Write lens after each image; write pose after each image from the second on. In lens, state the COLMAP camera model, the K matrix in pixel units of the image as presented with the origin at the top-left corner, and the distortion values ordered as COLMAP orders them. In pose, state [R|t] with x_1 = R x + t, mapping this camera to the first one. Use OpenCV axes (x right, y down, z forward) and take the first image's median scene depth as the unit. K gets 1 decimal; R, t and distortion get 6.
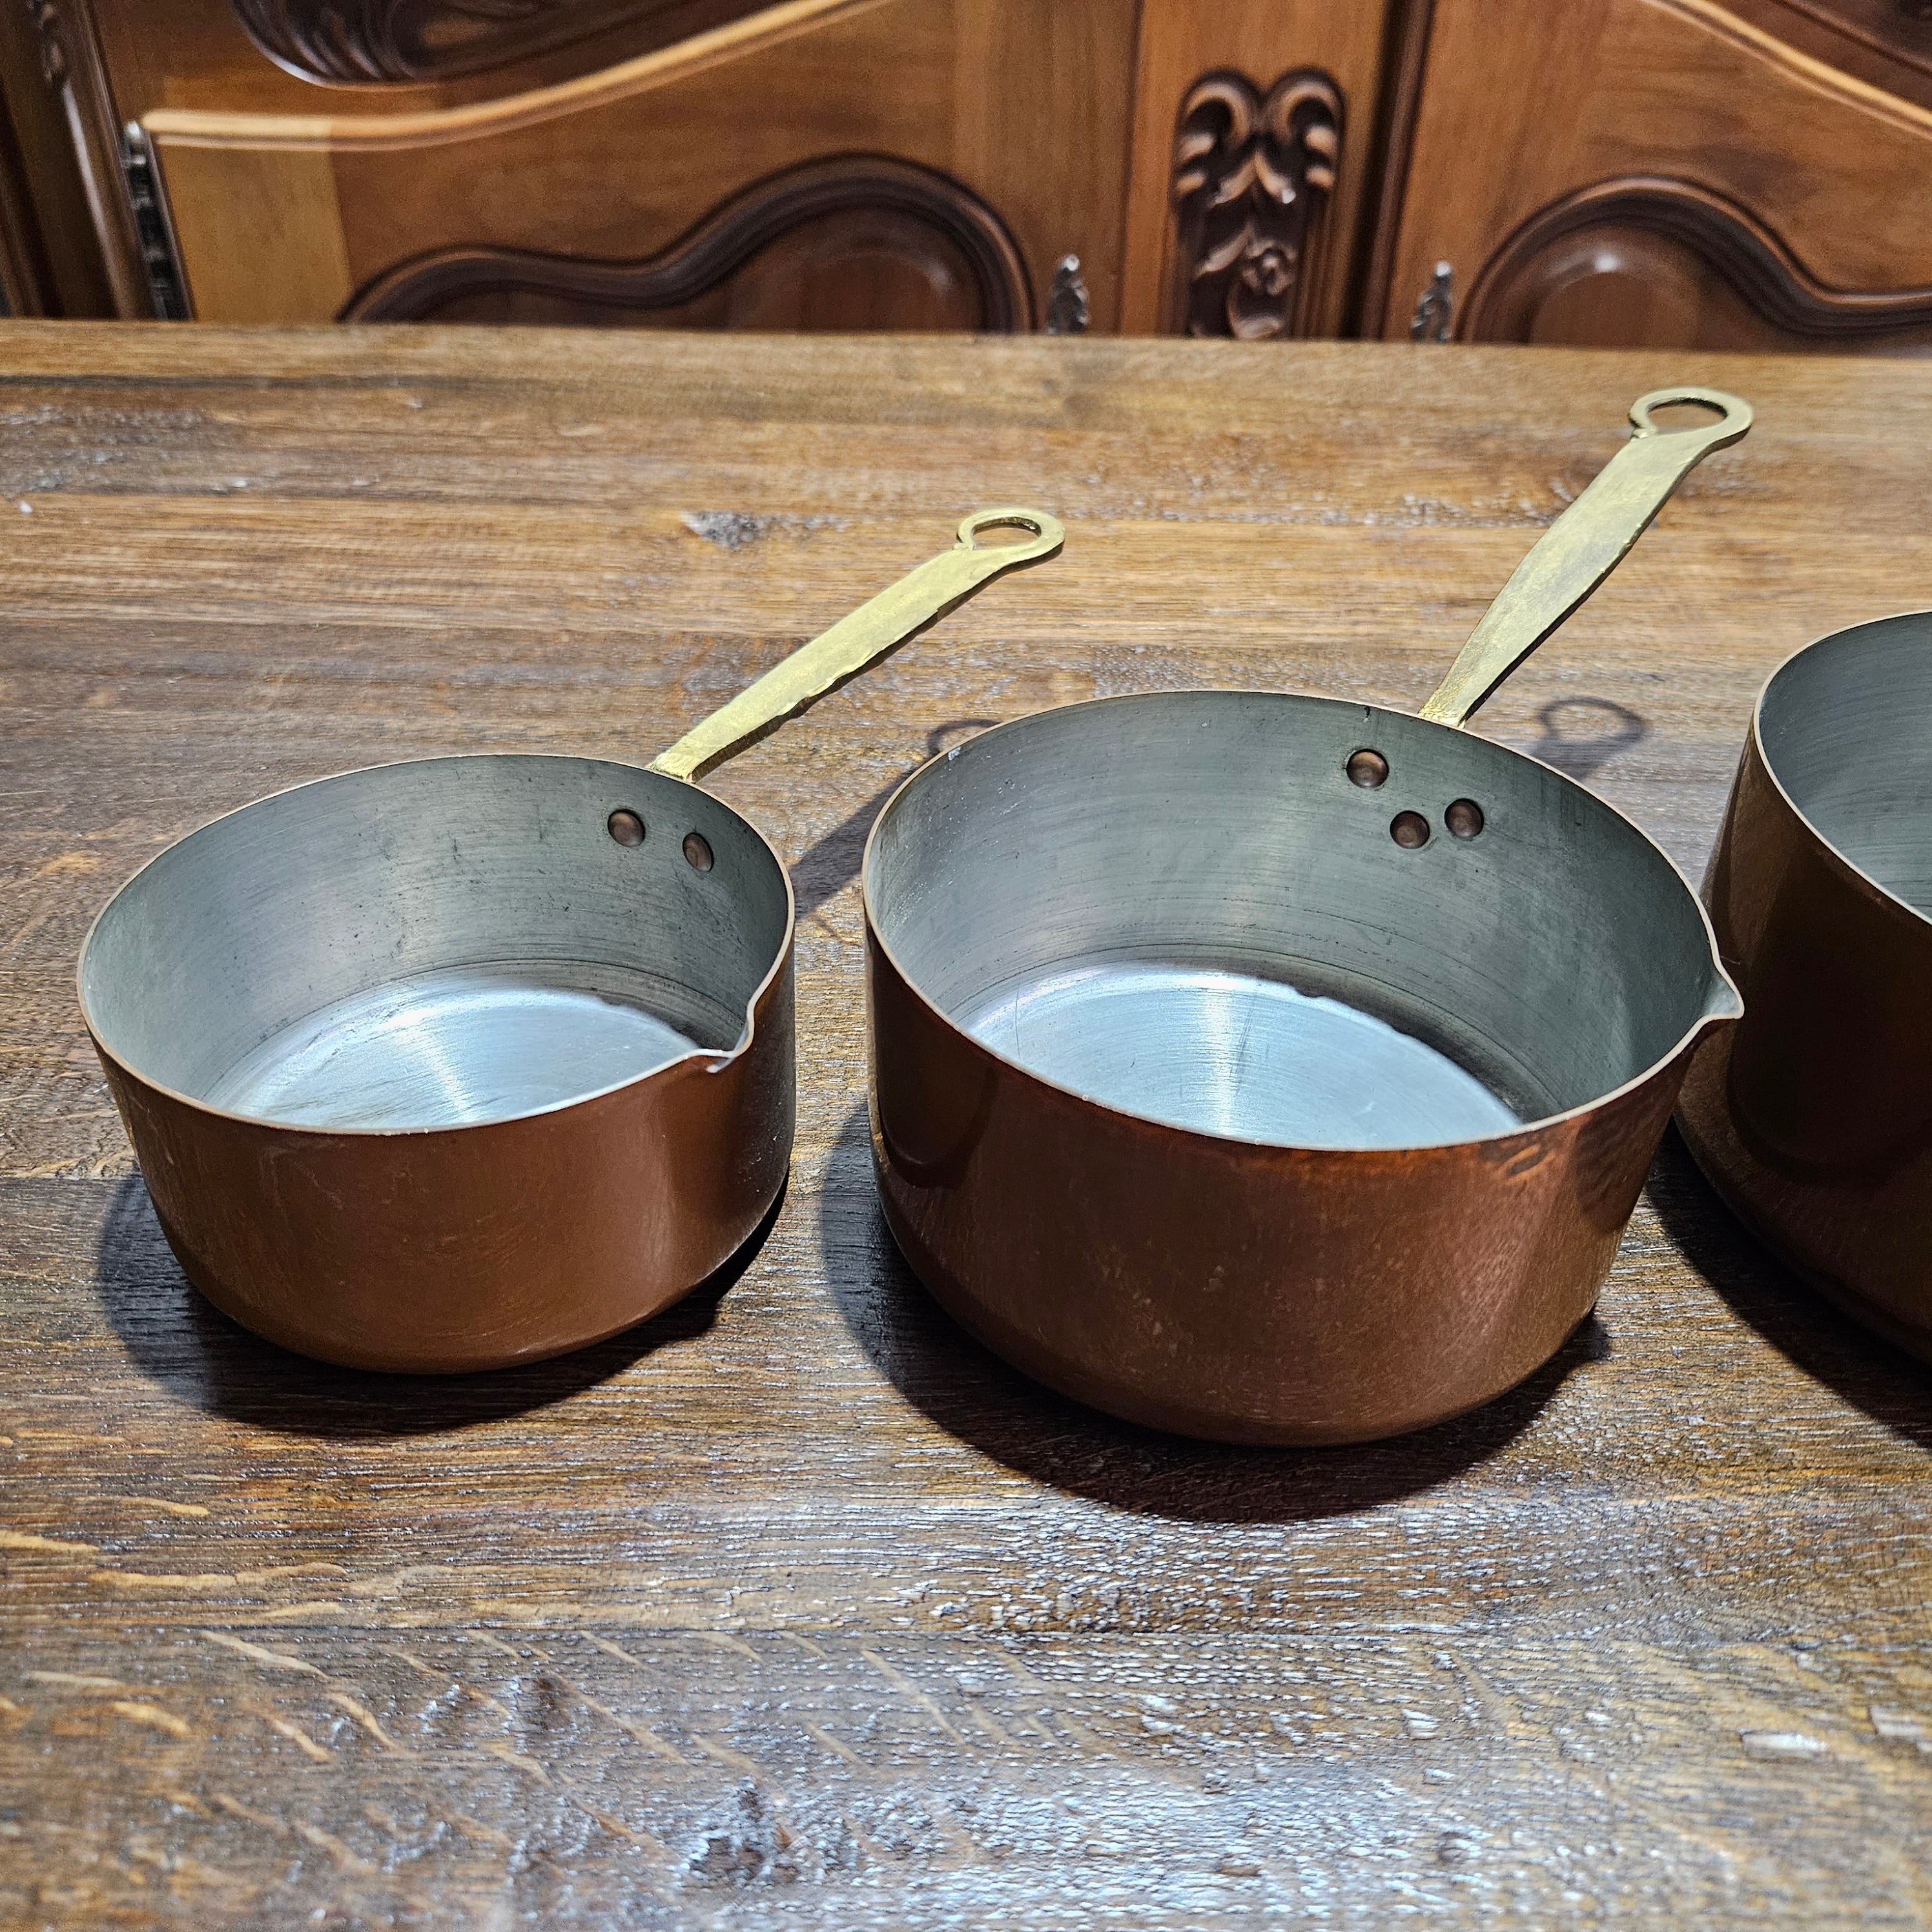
lens RADIAL K [[1771.4, 0, 961.1], [0, 1771.4, 971.3], [0, 0, 1]] dist [0.047373, -0.060931]
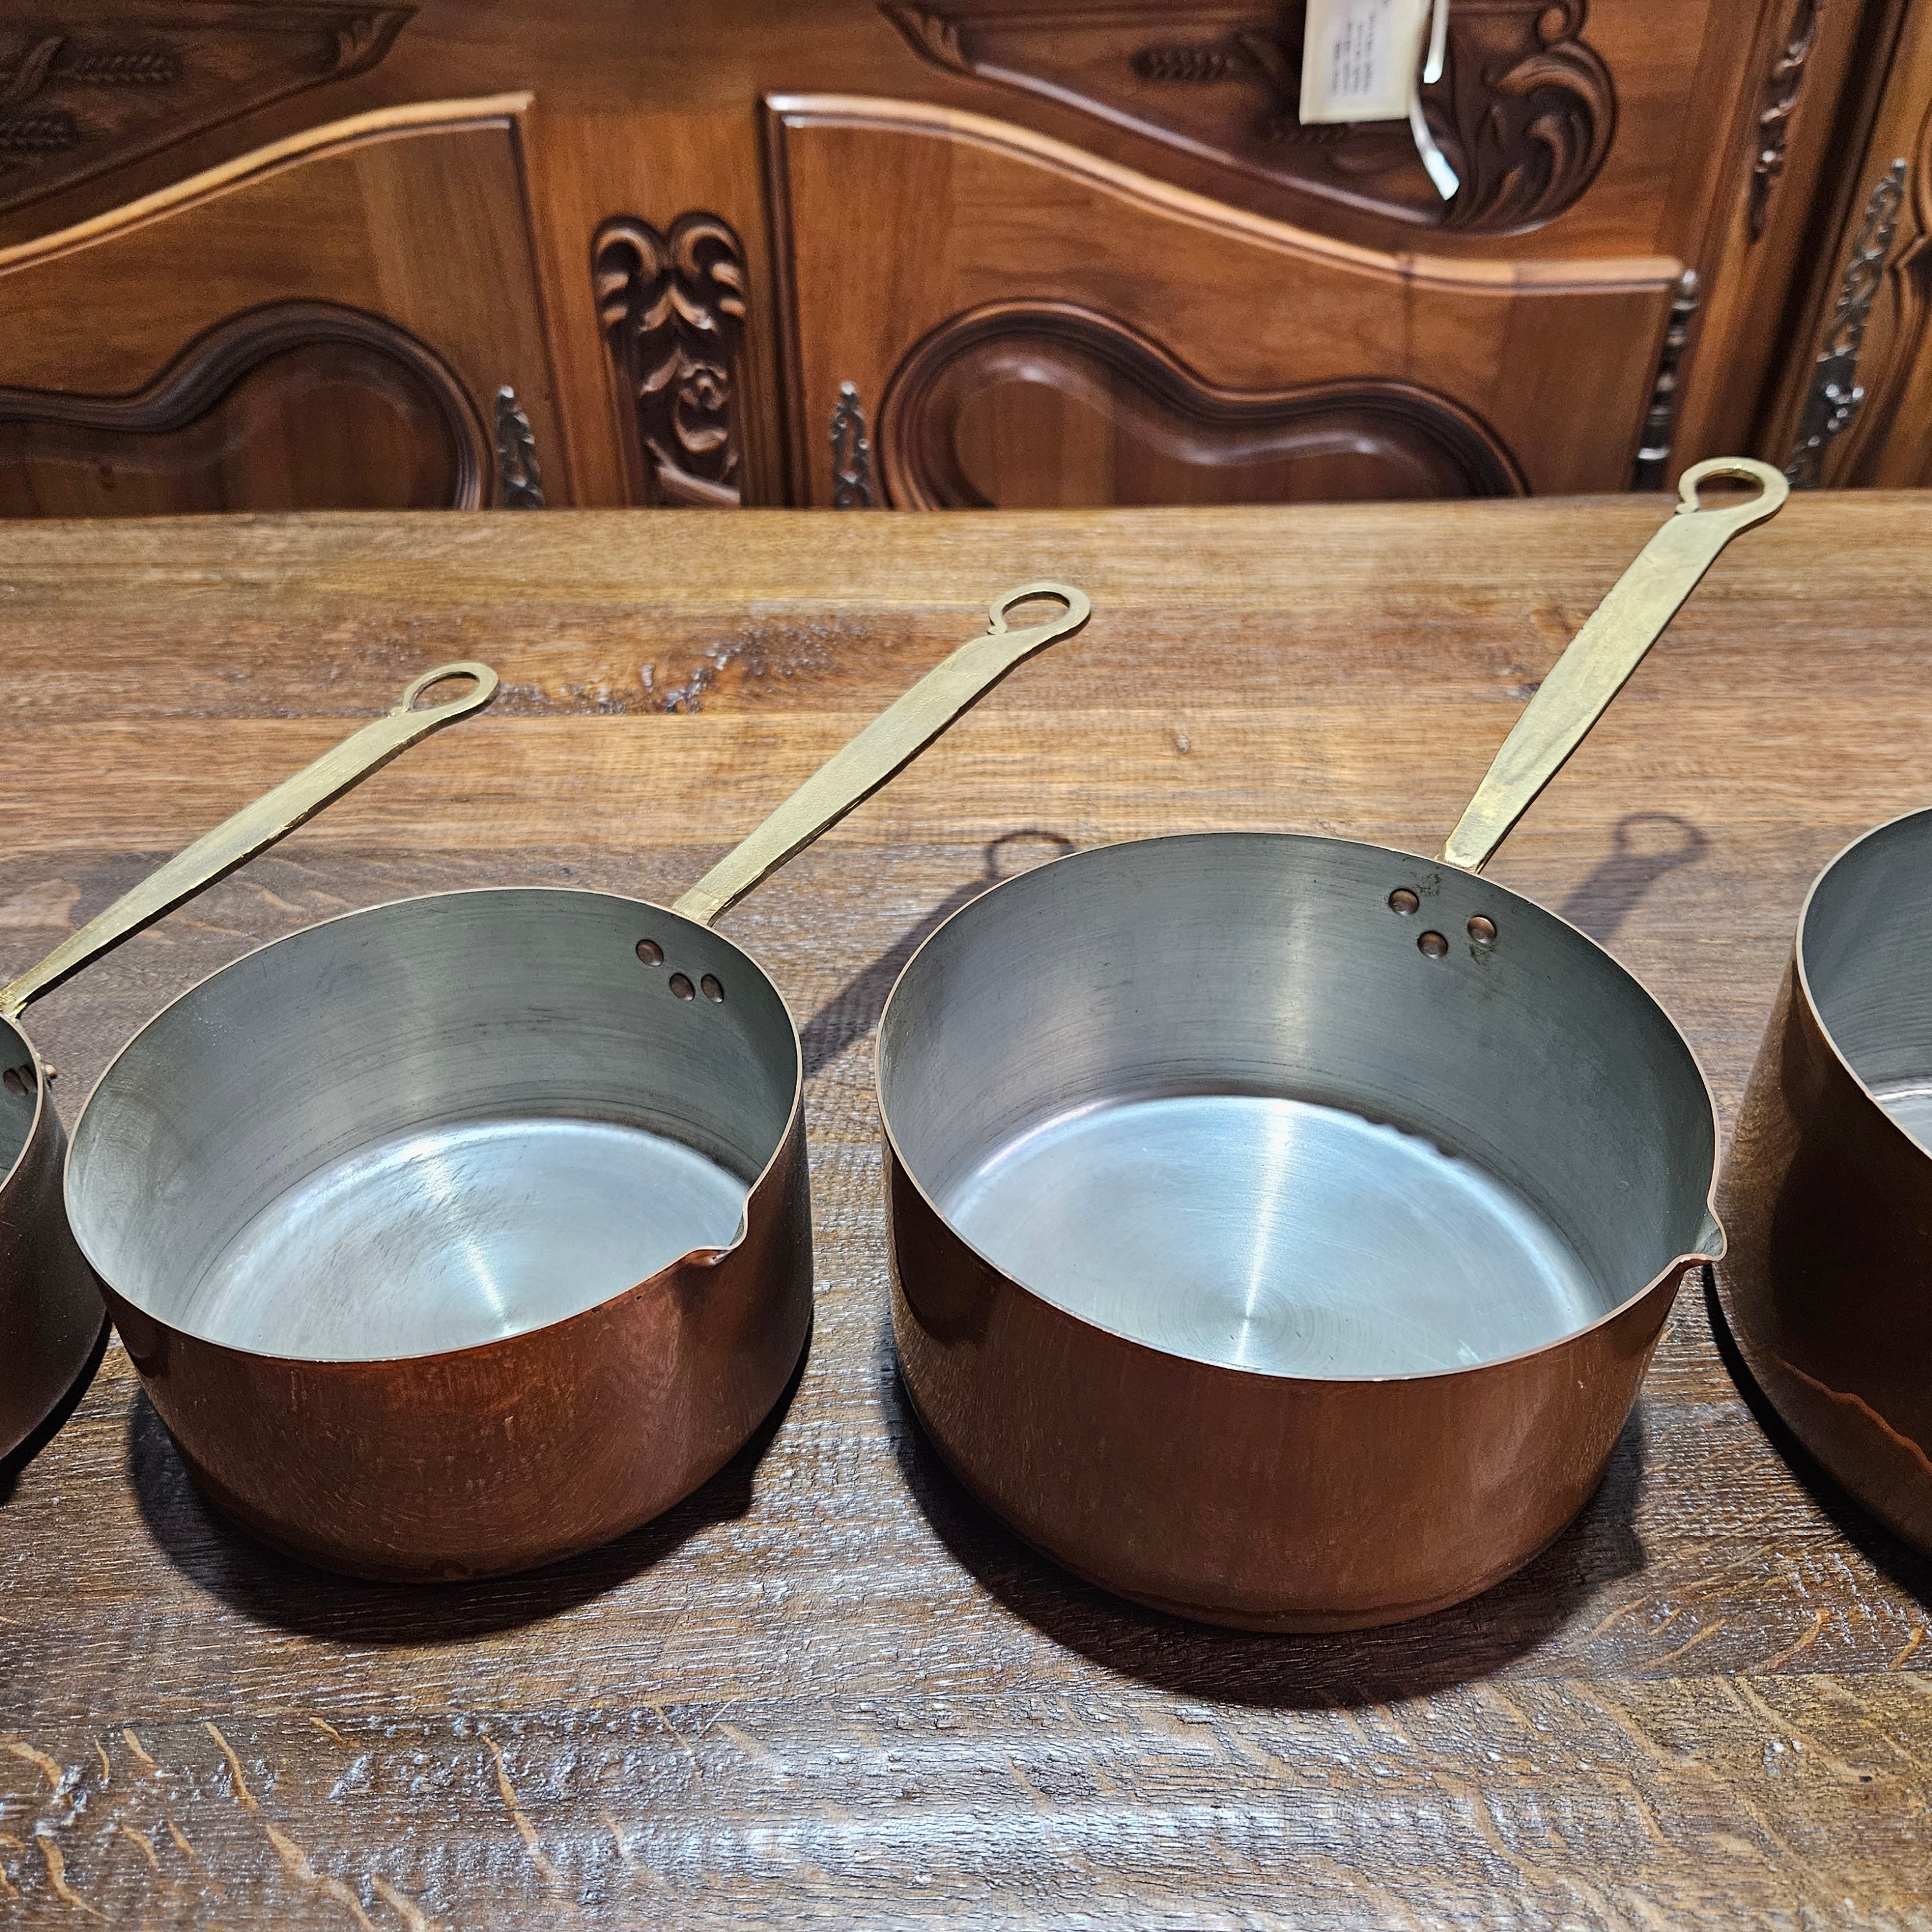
lens RADIAL K [[1760.8, 0, 984.7], [0, 1760.8, 978.9], [0, 0, 1]] dist [0.057476, -0.075367]
pose [[0.999127, -0.038860, 0.015308, 0.591101], [0.038441, 0.998901, 0.026823, -0.102028], [-0.016334, -0.026211, 0.999523, -0.186343]]
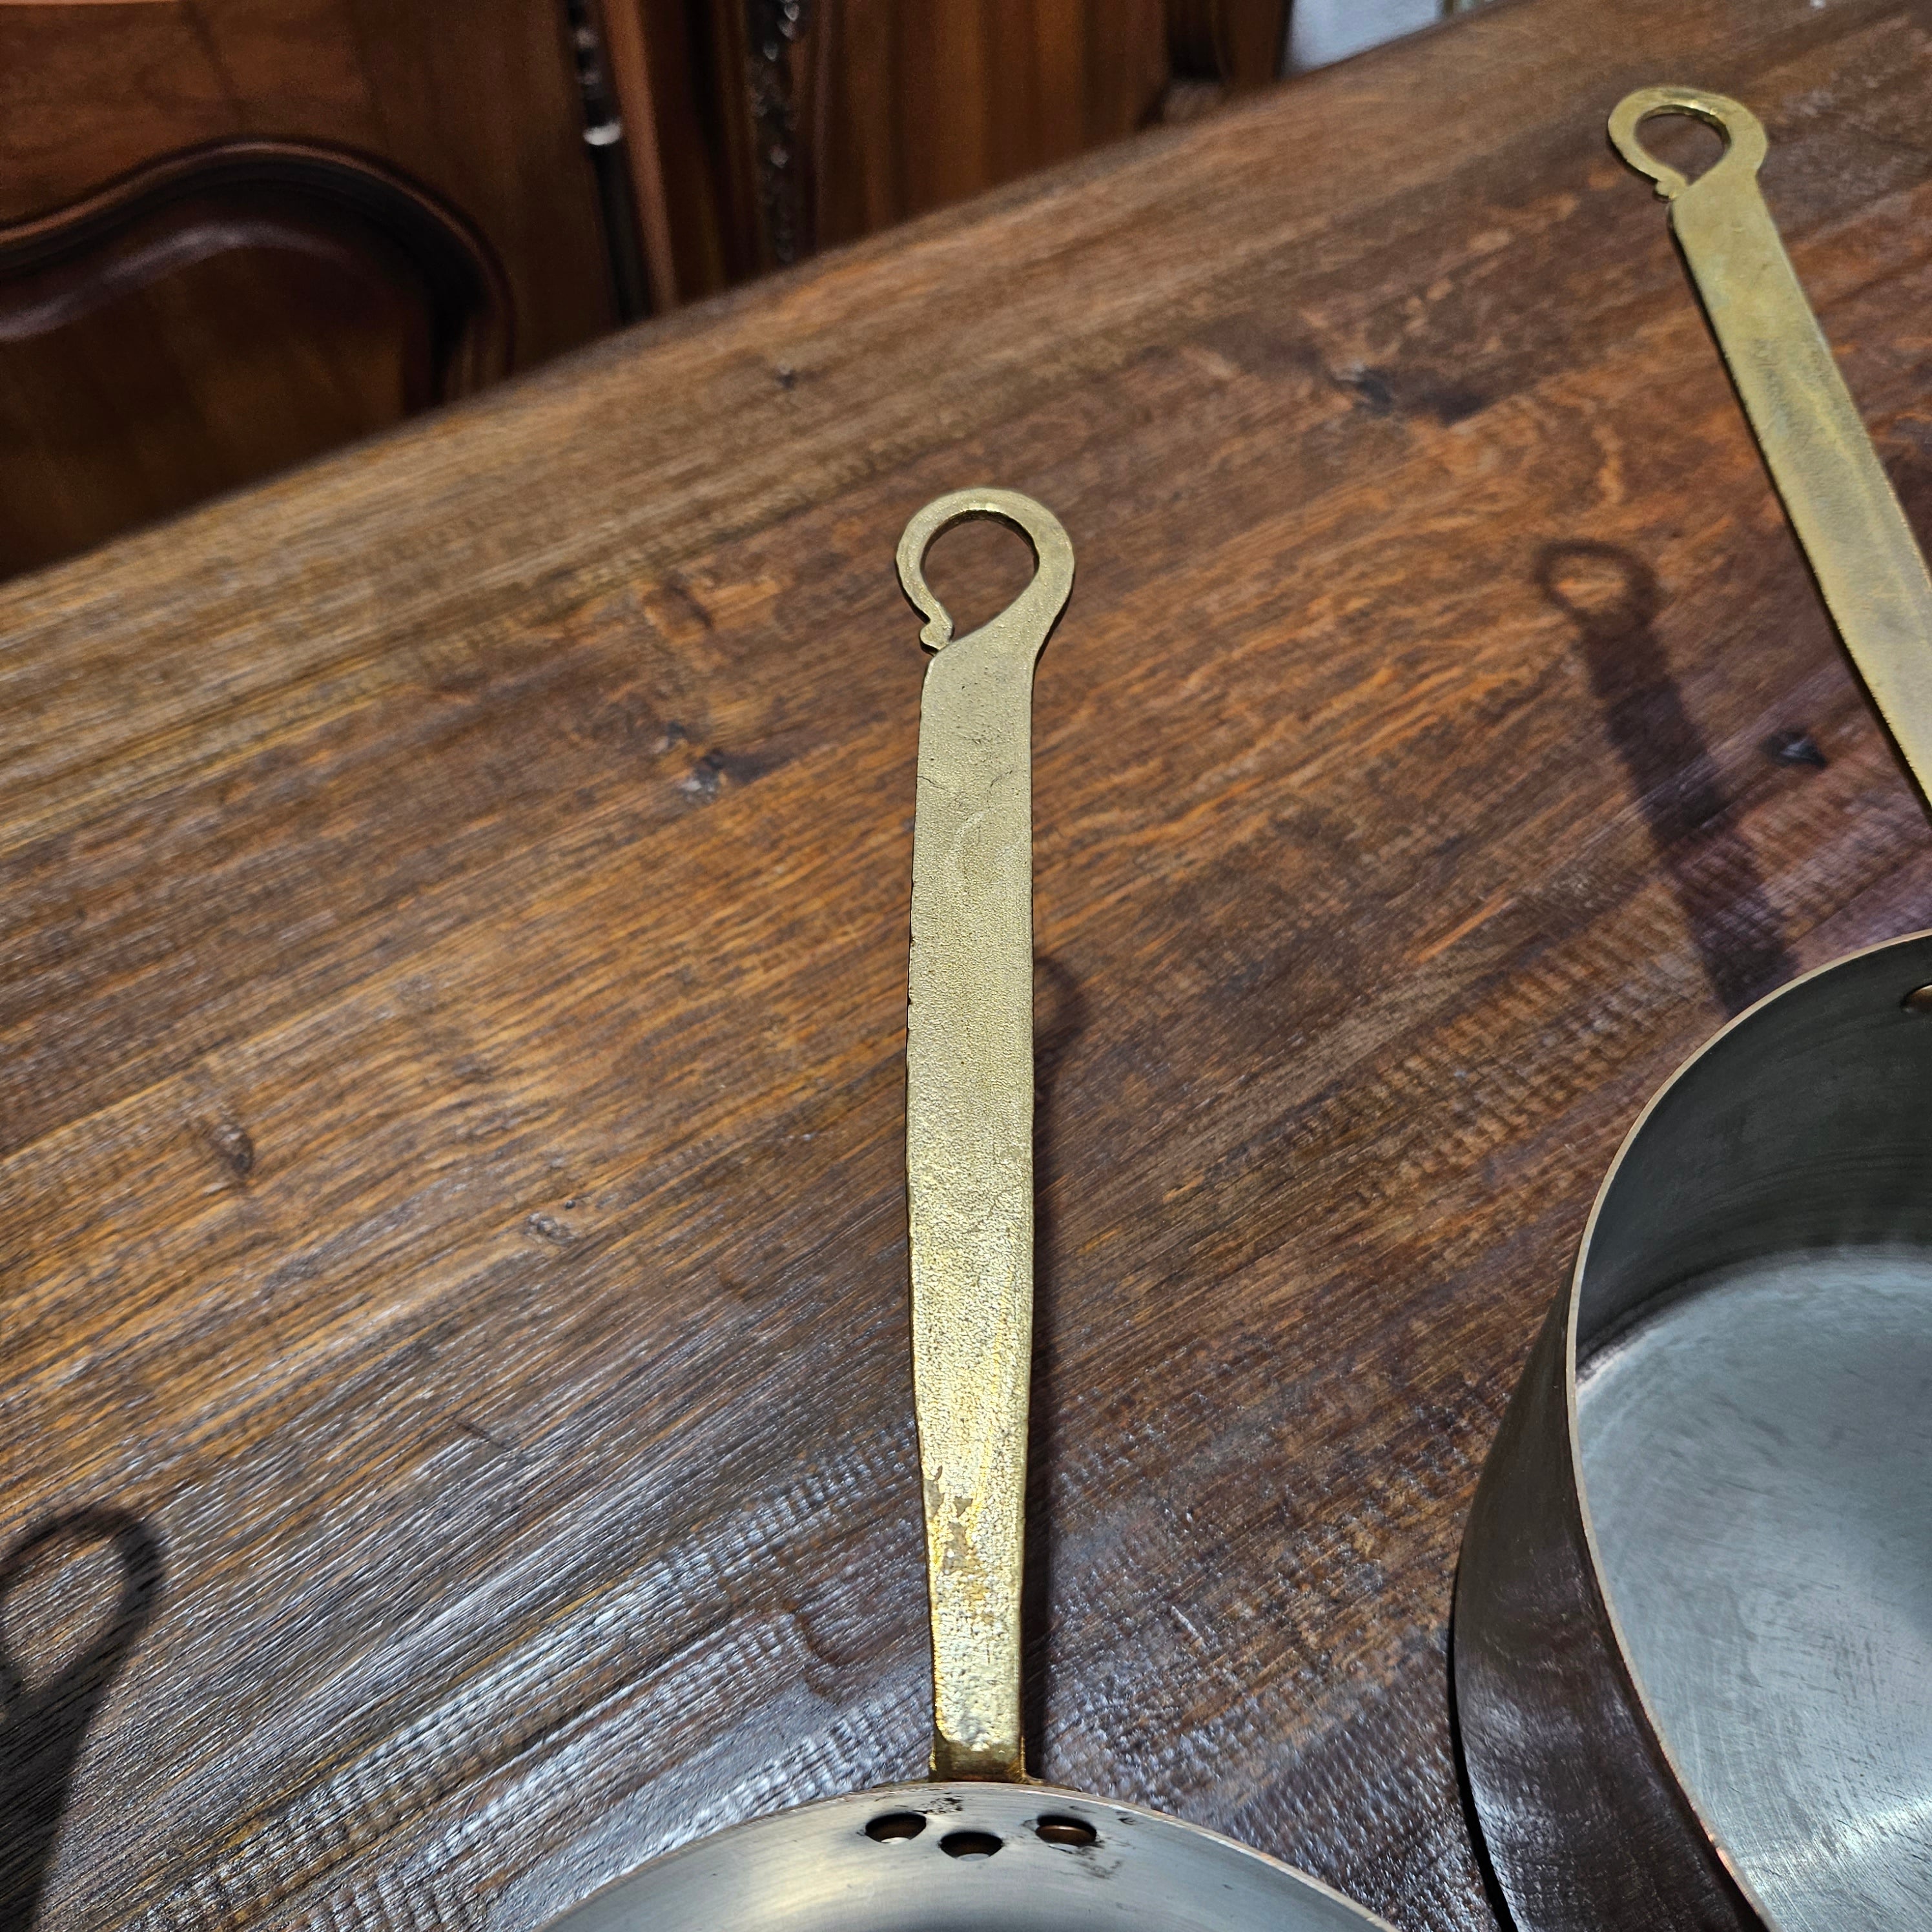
lens RADIAL K [[1771.4, 0, 961.1], [0, 1771.4, 971.3], [0, 0, 1]] dist [0.047373, -0.060931]
pose [[0.797135, -0.485174, 0.359419, 0.760968], [0.378423, 0.865285, 0.328751, -0.406176], [-0.470501, -0.126047, 0.873350, 0.298369]]
